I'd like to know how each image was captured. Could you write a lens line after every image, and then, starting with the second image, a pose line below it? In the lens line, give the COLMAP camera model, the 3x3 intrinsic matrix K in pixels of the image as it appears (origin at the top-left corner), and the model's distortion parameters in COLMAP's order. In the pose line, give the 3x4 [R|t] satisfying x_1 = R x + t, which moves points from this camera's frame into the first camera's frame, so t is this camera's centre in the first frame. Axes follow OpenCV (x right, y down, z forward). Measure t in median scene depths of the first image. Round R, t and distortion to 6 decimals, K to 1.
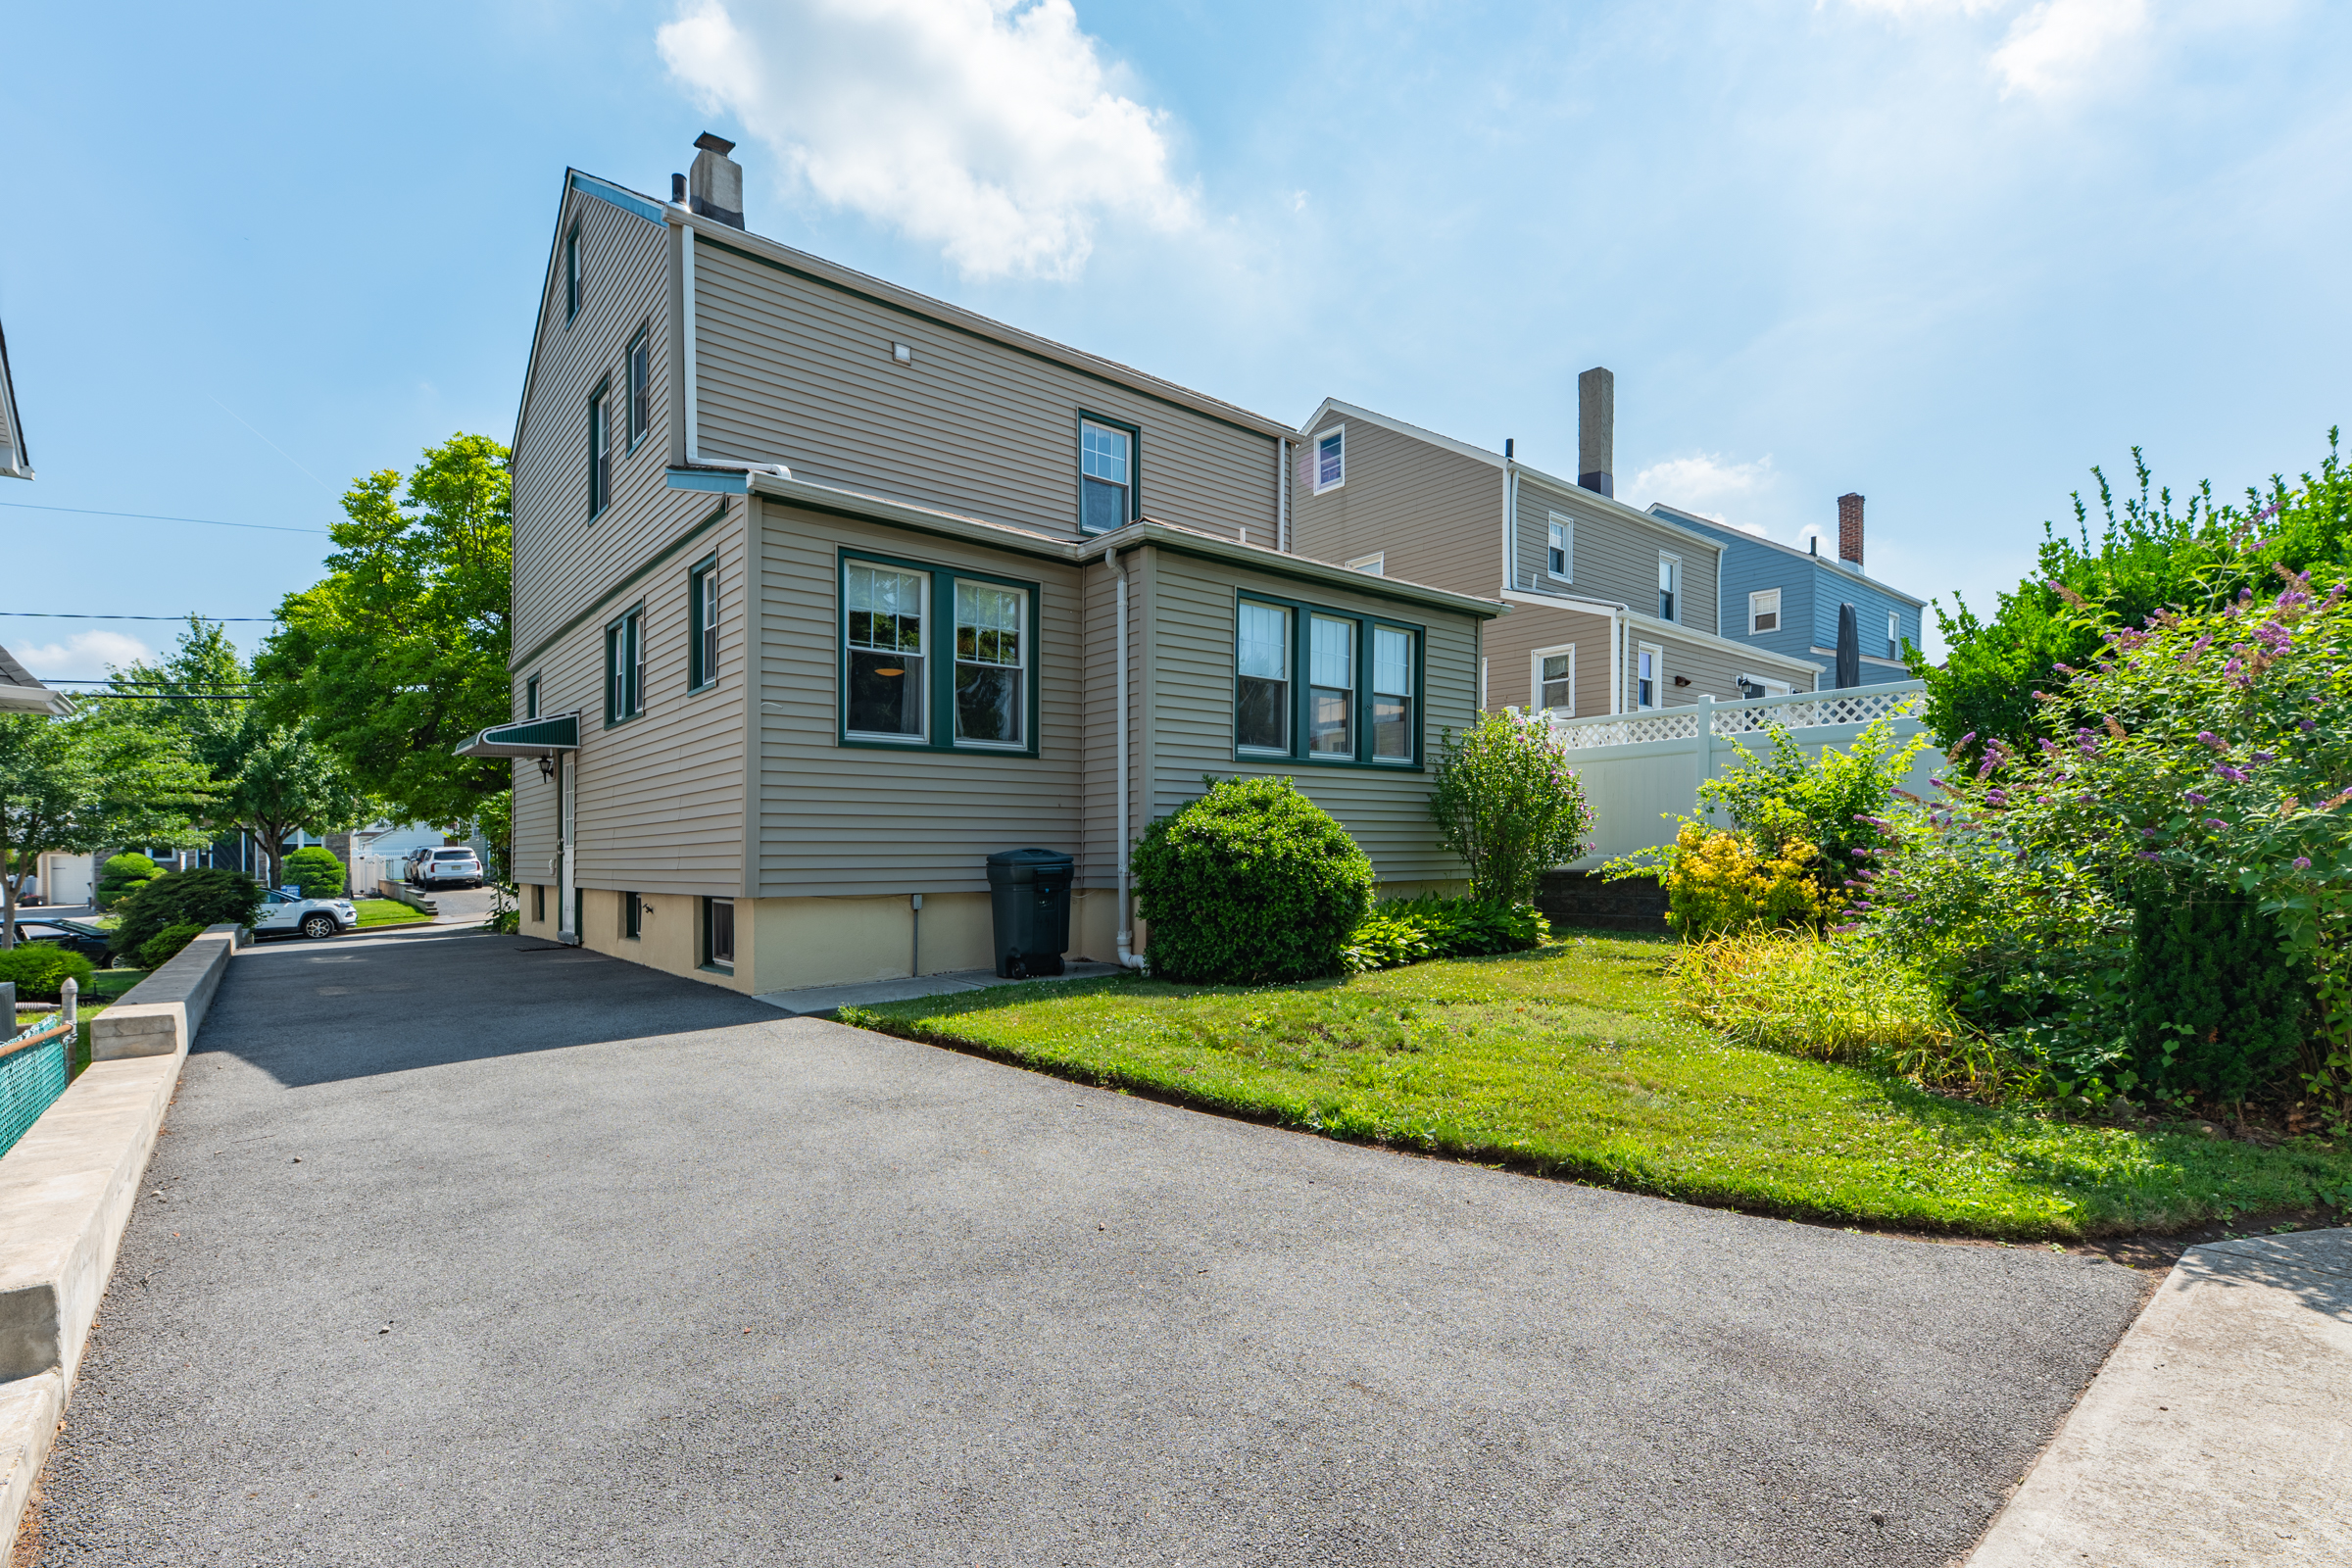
lens RADIAL K [[1098.9, 0, 1281.1], [0, 1098.9, 785.9], [0, 0, 1]] dist [0.000410, -0.000292]
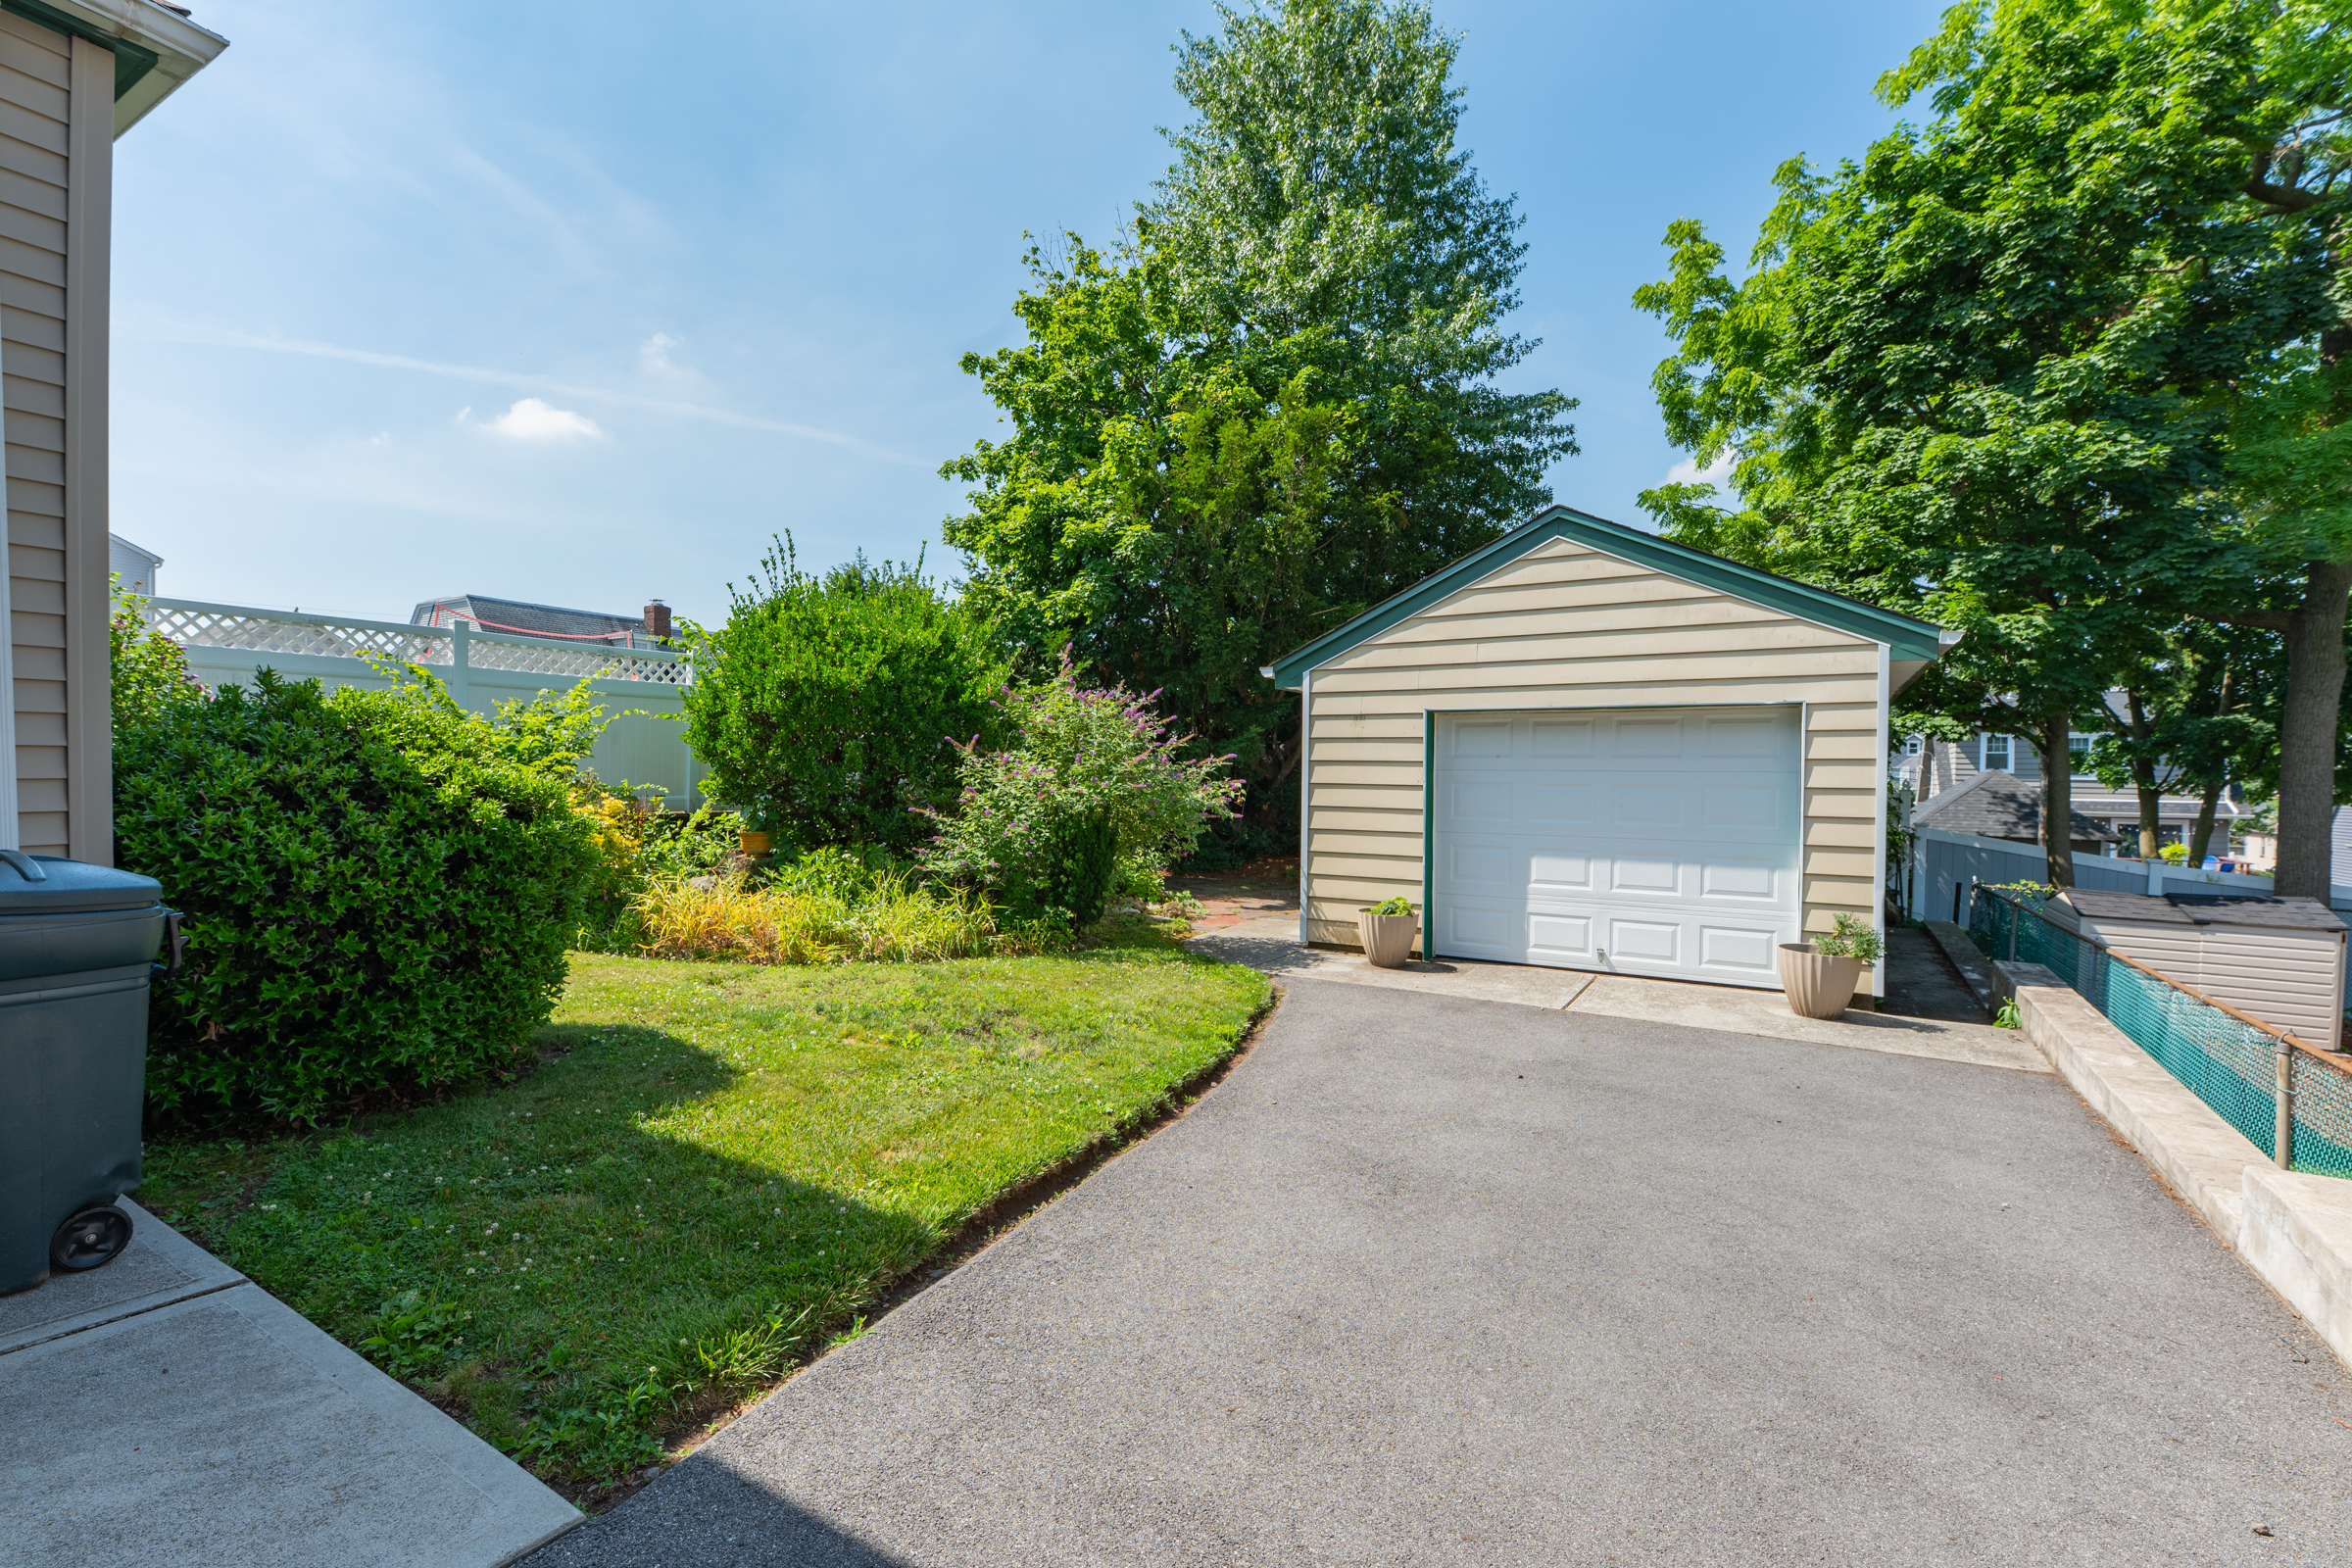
lens RADIAL K [[1044.9, 0, 1176.0], [0, 1044.9, 784.0], [0, 0, 1]] dist [0.001722, 0.000450]
pose [[-0.268780, -0.001258, 0.963201, -1.223682], [-0.063962, 0.997815, -0.016545, 0.053654], [-0.961076, -0.066055, -0.268273, 1.622637]]
